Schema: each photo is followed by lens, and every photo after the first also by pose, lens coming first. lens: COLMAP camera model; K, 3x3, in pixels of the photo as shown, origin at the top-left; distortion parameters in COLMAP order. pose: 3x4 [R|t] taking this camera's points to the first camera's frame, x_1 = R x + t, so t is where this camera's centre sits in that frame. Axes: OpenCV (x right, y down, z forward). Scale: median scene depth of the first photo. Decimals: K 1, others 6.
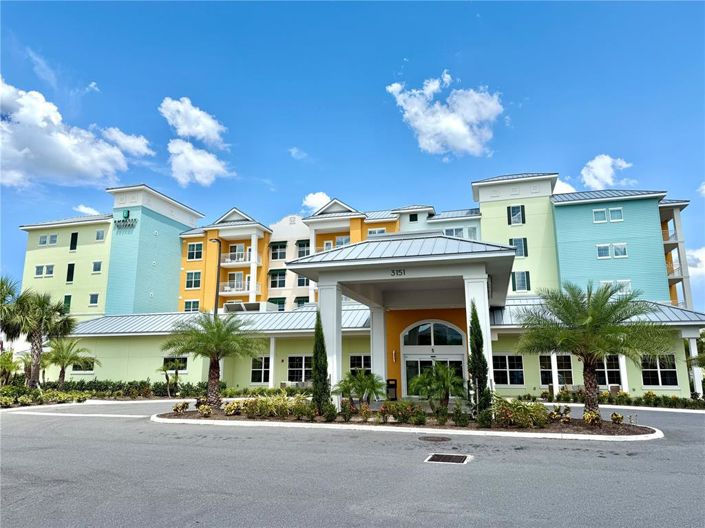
lens RADIAL K [[500.3, 0, 352.5], [0, 500.3, 264.0], [0, 0, 1]] dist [0.118120, -0.160793]
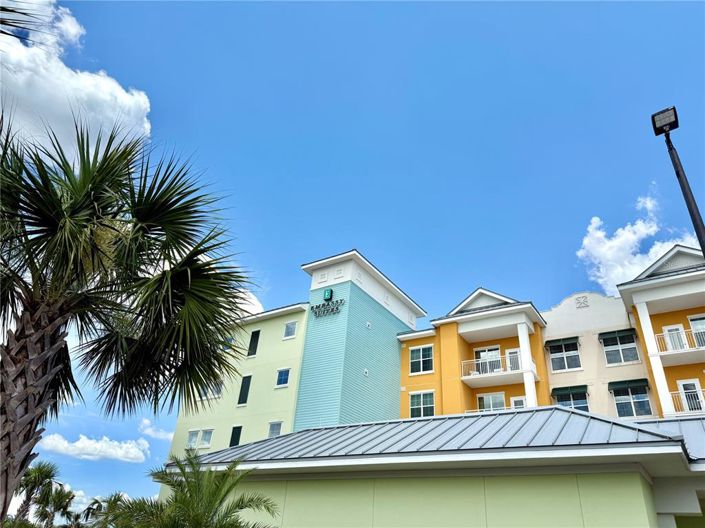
lens RADIAL K [[500.3, 0, 352.5], [0, 500.3, 264.0], [0, 0, 1]] dist [0.118120, -0.160793]
pose [[0.953025, -0.096054, -0.287258, -0.300453], [-0.011903, 0.935775, -0.352396, 0.126438], [0.302658, 0.339262, 0.890674, 0.560737]]
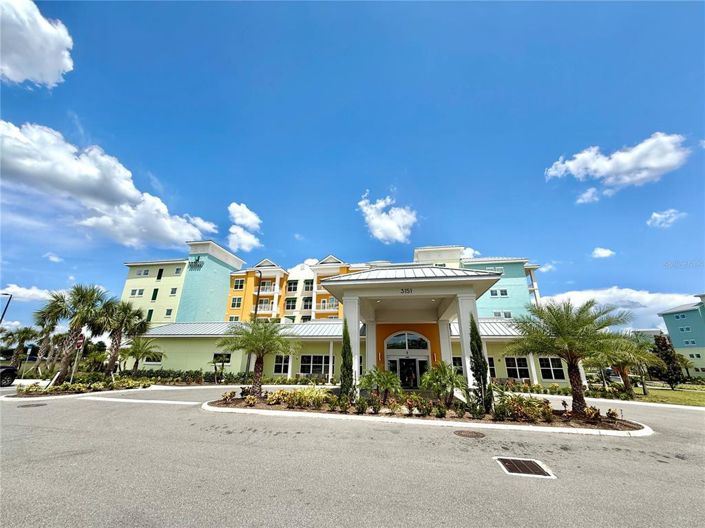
lens RADIAL K [[279.4, 0, 350.7], [0, 279.4, 262.8], [0, 0, 1]] dist [0.009333, -0.000036]
pose [[0.995109, 0.048641, 0.085980, -0.065478], [-0.036136, 0.989289, -0.141429, 0.028317], [-0.091938, 0.137630, 0.986208, 0.146676]]
